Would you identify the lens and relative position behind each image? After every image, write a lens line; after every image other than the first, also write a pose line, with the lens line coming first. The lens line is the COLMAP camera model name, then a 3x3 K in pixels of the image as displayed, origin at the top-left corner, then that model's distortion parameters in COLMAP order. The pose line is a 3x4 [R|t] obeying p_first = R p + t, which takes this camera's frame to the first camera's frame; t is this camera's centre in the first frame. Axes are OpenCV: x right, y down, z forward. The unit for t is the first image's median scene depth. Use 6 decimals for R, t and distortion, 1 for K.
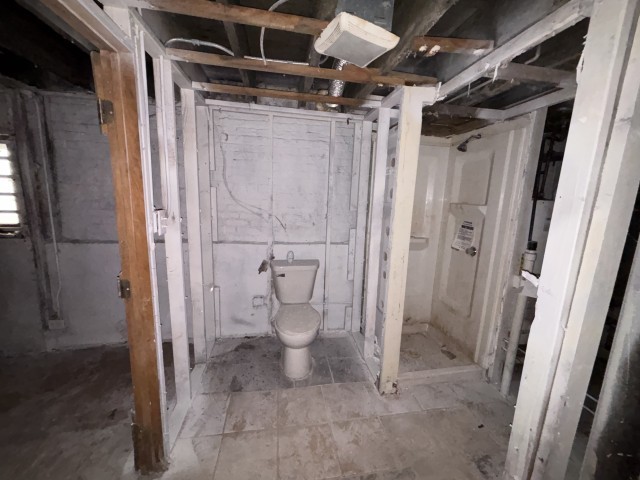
lens RADIAL K [[258.3, 0, 321.6], [0, 258.3, 240.1], [0, 0, 1]] dist [0.002691, 0.000134]
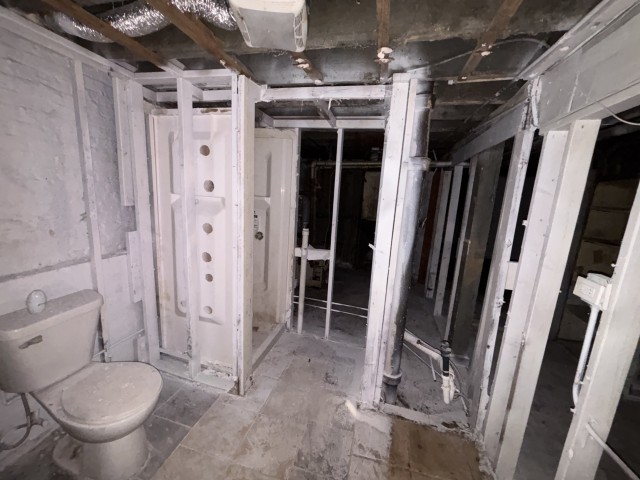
lens RADIAL K [[258.3, 0, 321.0], [0, 258.3, 240.2], [0, 0, 1]] dist [0.002691, 0.000134]
pose [[0.408524, -0.174929, 0.895828, -0.423592], [0.107804, 0.983841, 0.142953, -0.087953], [-0.906359, 0.038174, 0.420780, 0.304340]]
